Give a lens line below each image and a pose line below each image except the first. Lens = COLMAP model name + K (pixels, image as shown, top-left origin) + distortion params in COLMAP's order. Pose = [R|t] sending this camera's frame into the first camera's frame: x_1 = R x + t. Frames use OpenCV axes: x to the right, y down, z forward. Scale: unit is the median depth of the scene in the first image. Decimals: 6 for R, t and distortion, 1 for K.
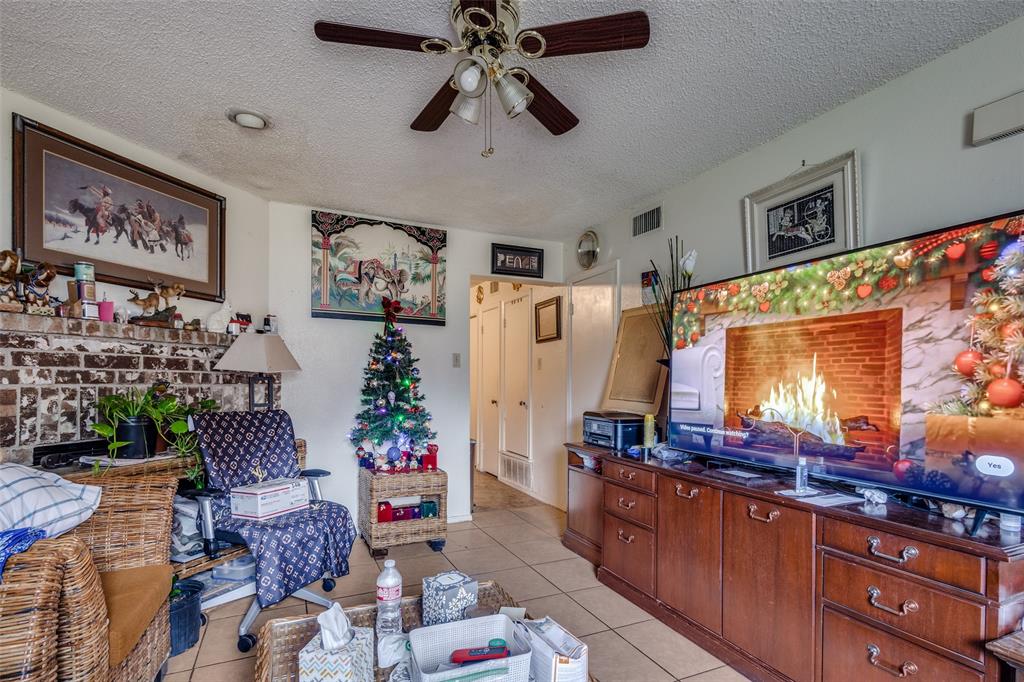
lens RADIAL K [[493.1, 0, 516.4], [0, 493.1, 390.0], [0, 0, 1]] dist [0.004183, 0.000210]
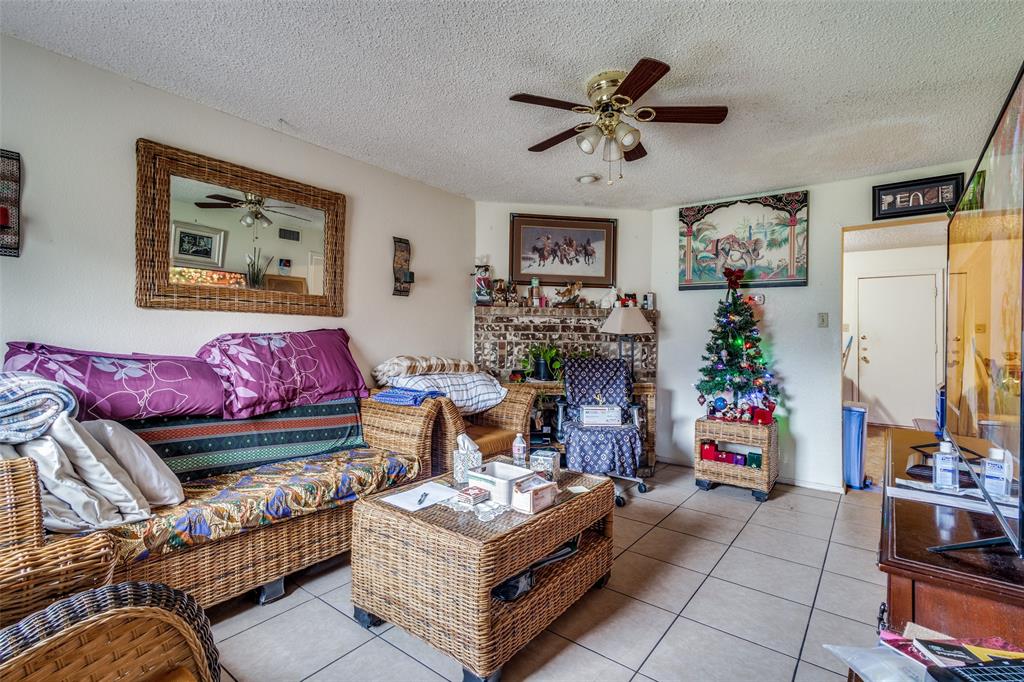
lens RADIAL K [[467.2, 0, 512.0], [0, 467.2, 341.0], [0, 0, 1]] dist [-0.000212, 0.000122]
pose [[0.461098, 0.008011, -0.887313, 0.584650], [-0.027688, 0.999602, -0.005364, 0.002671], [0.886917, 0.027042, 0.461137, 0.067833]]
